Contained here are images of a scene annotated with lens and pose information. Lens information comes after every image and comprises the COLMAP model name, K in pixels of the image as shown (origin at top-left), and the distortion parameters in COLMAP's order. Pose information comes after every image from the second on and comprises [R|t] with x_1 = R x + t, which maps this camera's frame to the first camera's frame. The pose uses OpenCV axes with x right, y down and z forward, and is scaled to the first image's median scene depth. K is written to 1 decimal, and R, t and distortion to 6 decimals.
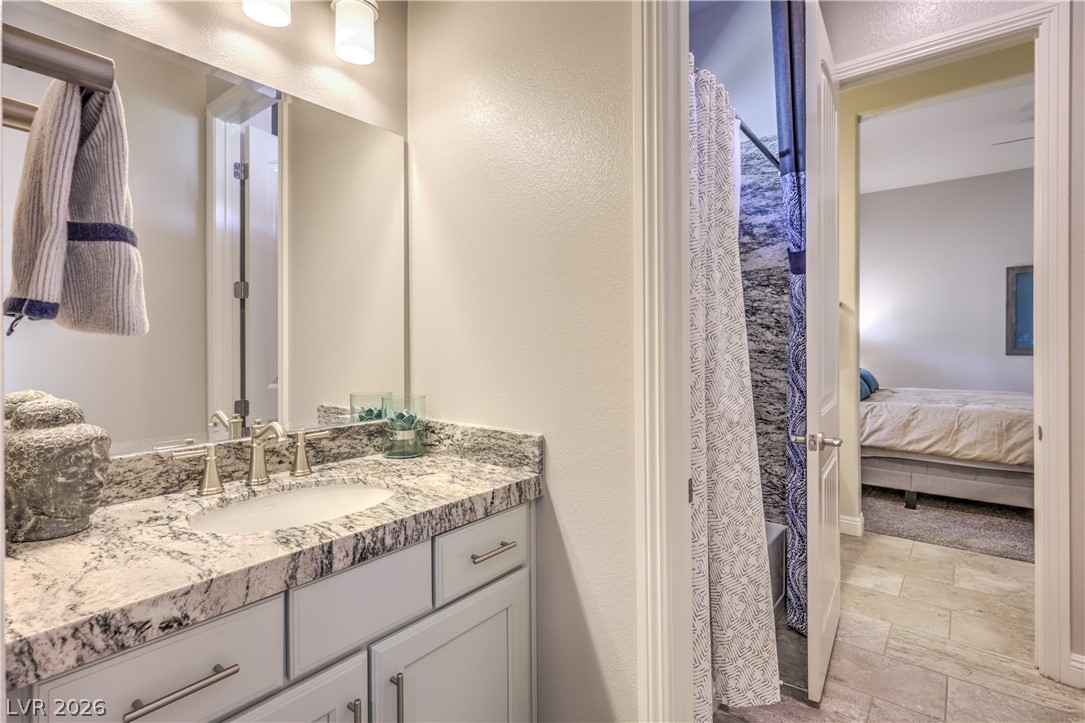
lens RADIAL K [[507.0, 0, 543.4], [0, 507.0, 358.5], [0, 0, 1]] dist [-0.003121, 0.000184]
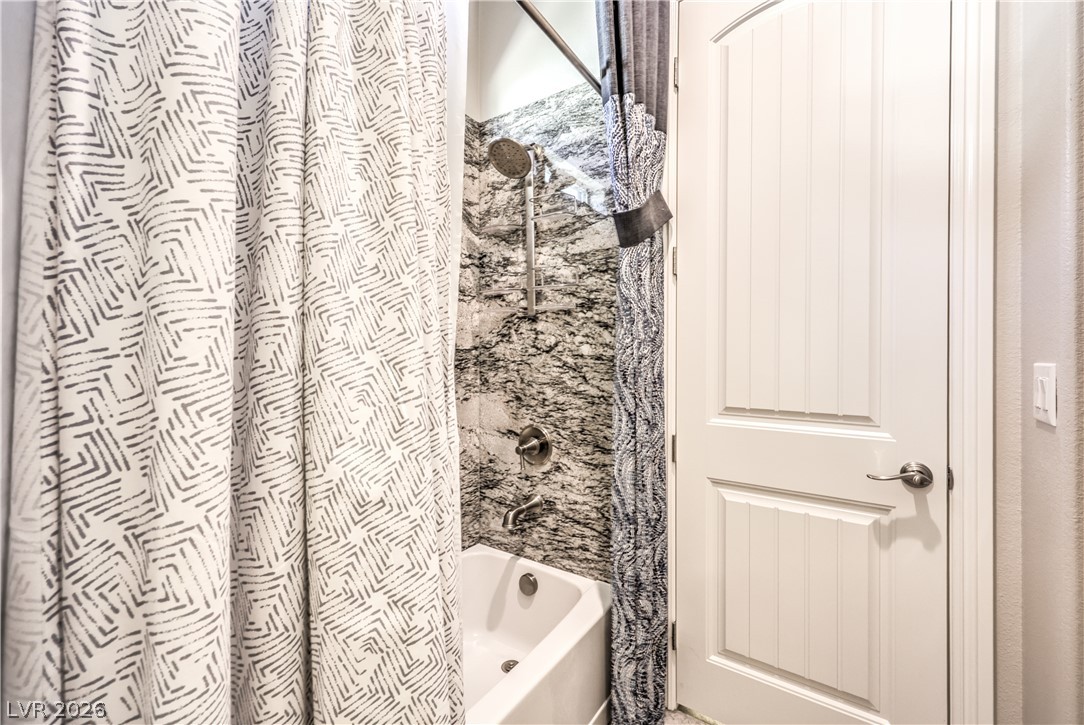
lens RADIAL K [[448.6, 0, 544.6], [0, 448.6, 365.6], [0, 0, 1]] dist [0.004164, 0.000322]
pose [[0.995179, 0.008642, 0.097691, 0.286032], [-0.008140, 0.999951, -0.005545, 0.002304], [-0.097734, 0.004723, 0.995201, 0.339796]]
